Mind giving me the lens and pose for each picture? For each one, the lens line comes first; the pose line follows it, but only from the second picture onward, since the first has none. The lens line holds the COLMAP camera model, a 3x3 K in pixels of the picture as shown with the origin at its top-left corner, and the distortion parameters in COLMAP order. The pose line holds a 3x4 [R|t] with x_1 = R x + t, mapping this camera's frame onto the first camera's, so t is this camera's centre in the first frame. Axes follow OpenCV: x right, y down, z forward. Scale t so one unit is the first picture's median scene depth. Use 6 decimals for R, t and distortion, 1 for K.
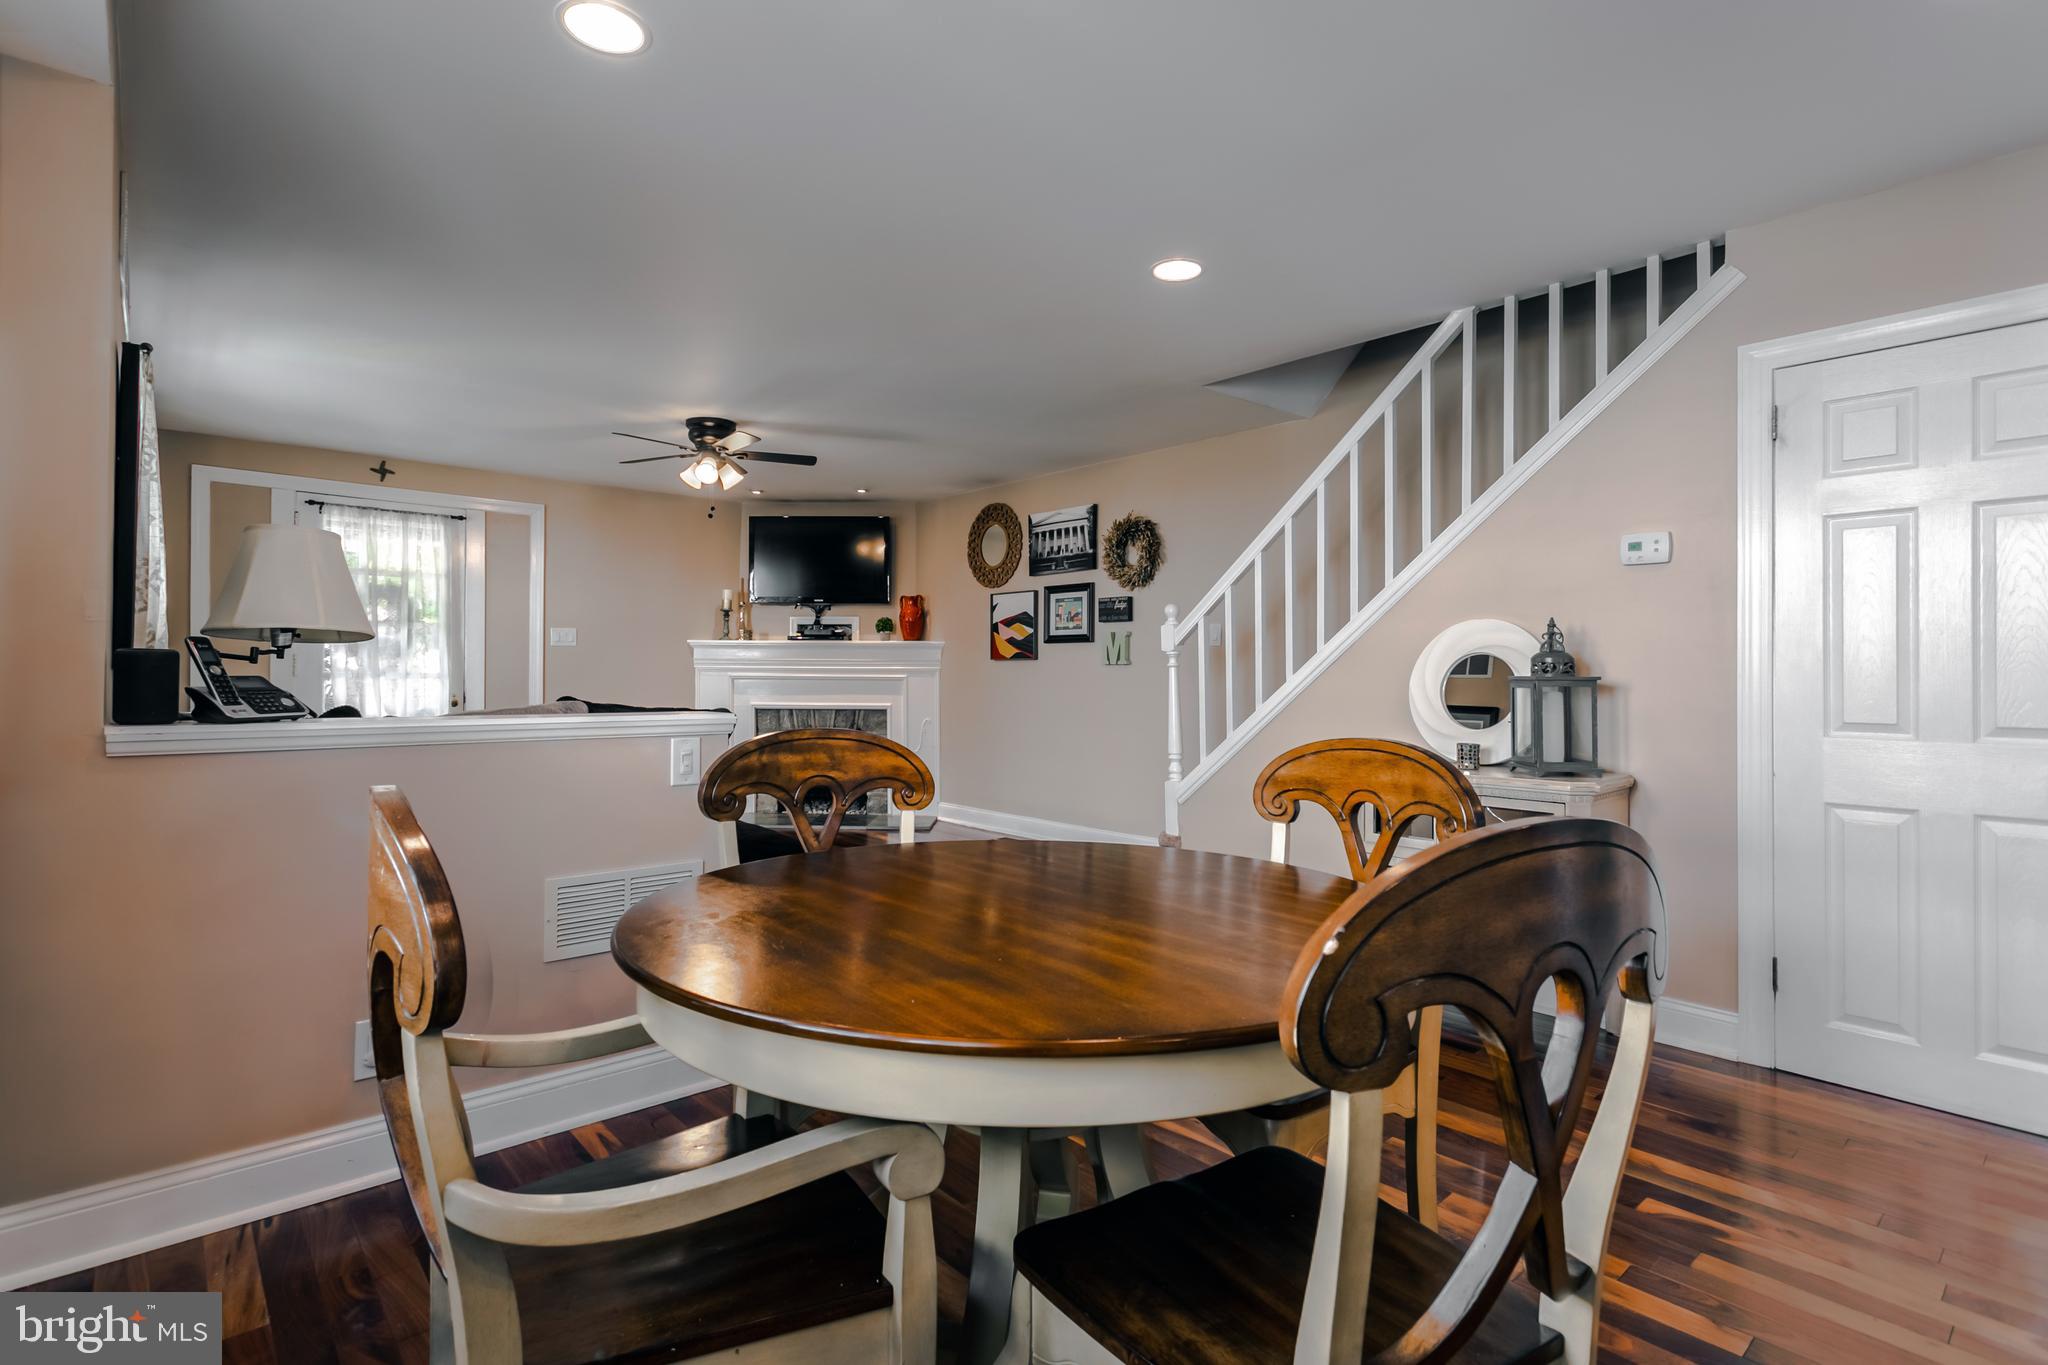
lens RADIAL K [[1028.1, 0, 1102.0], [0, 1028.1, 672.2], [0, 0, 1]] dist [0.000262, 0.002687]
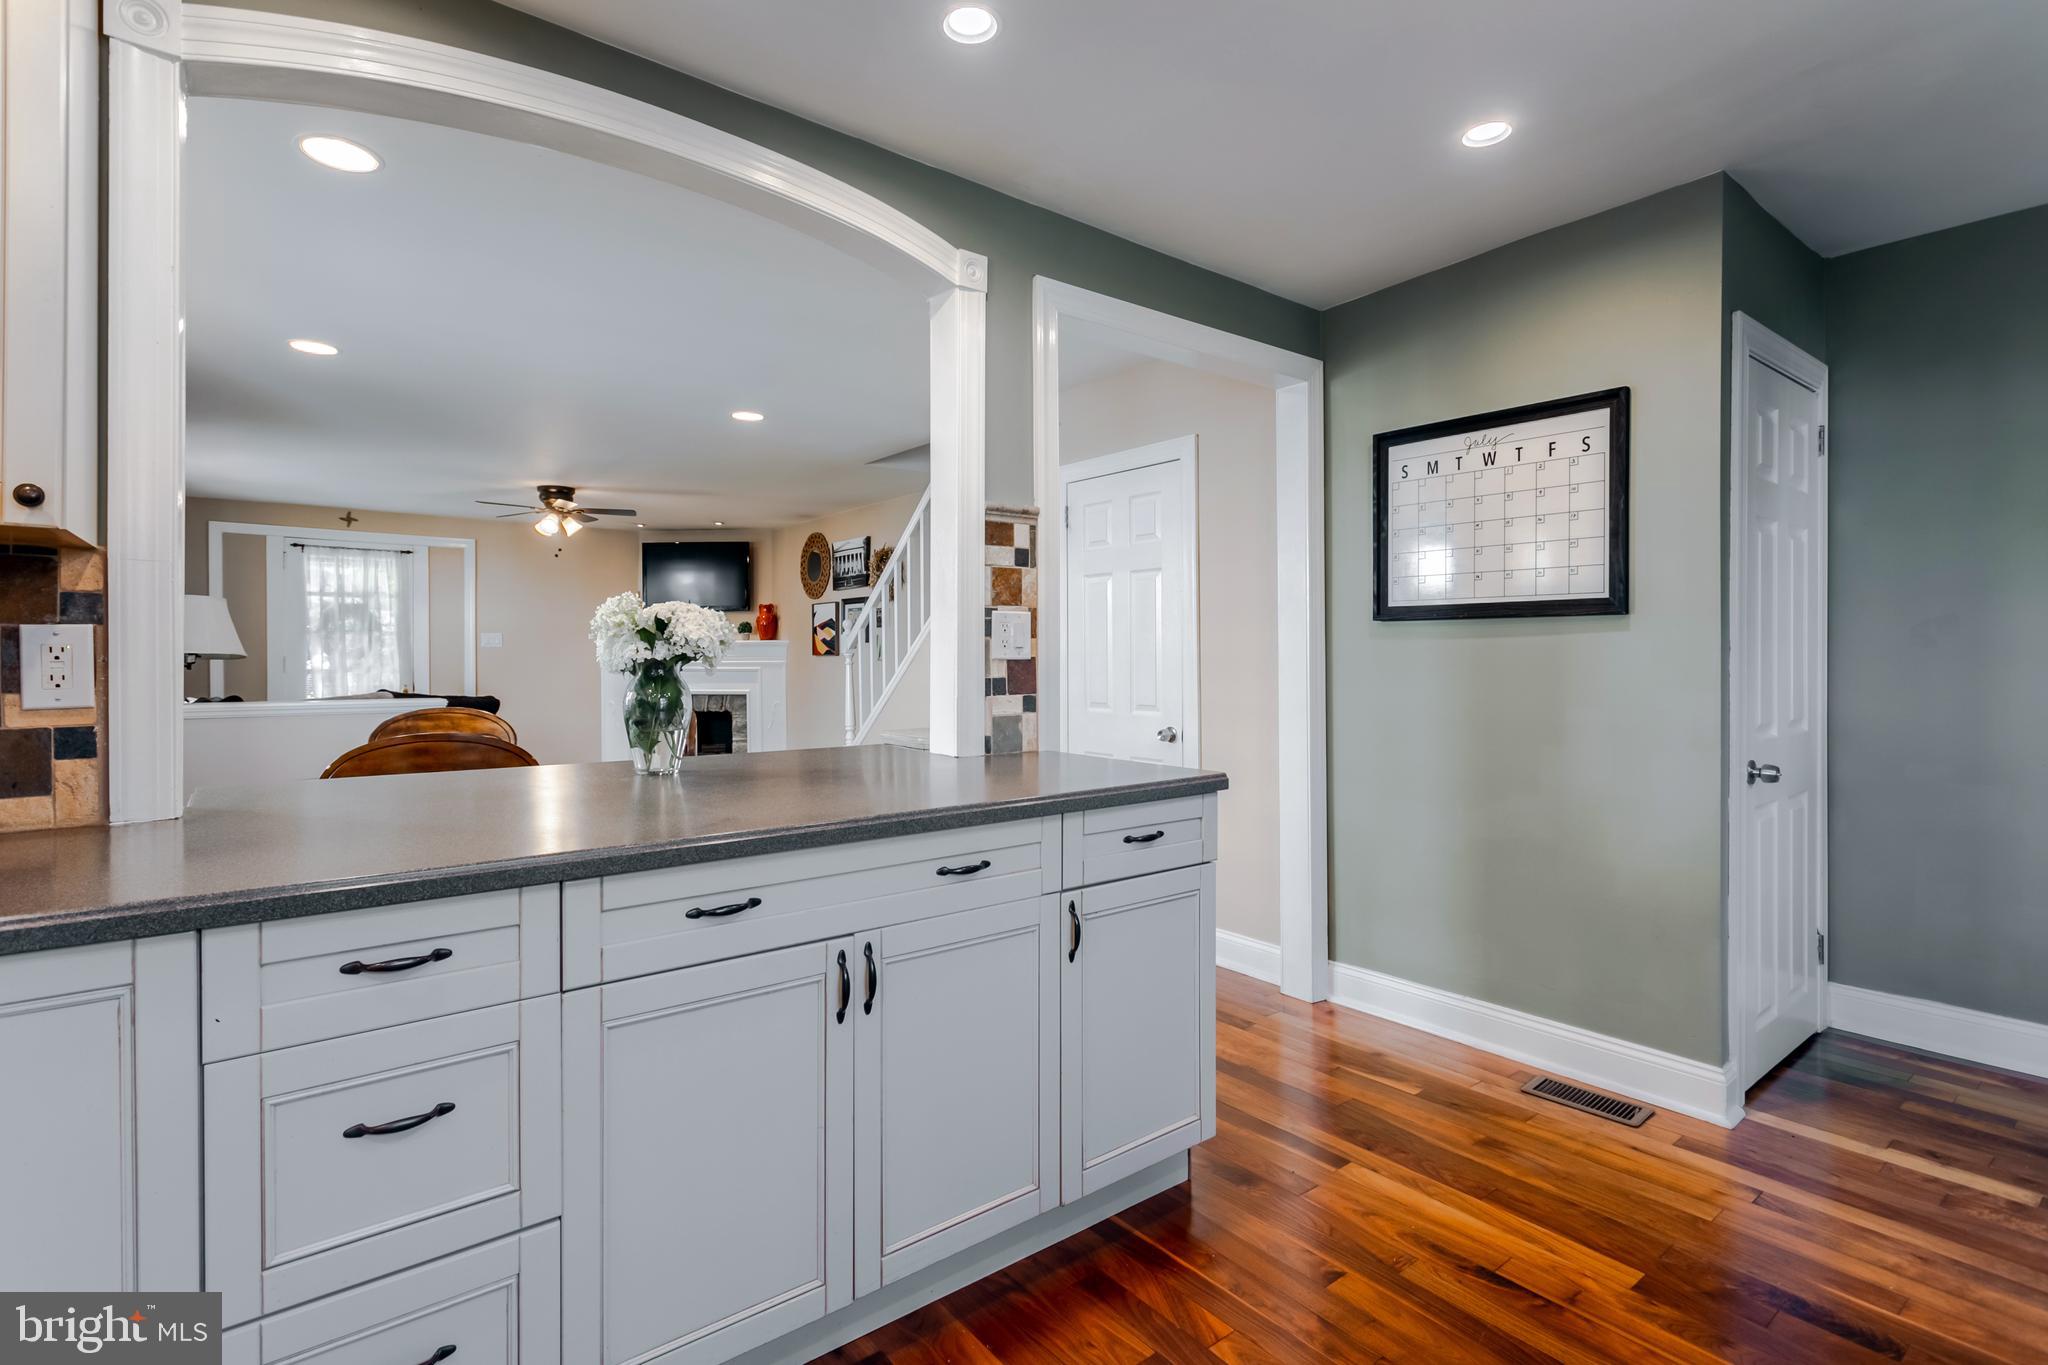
lens RADIAL K [[1028.1, 0, 1103.0], [0, 1028.1, 646.7], [0, 0, 1]] dist [0.000262, 0.002687]
pose [[0.997304, -0.004138, -0.073266, 0.380866], [0.003537, 0.999959, -0.008330, -0.012209], [0.073297, 0.008049, 0.997278, -0.273511]]
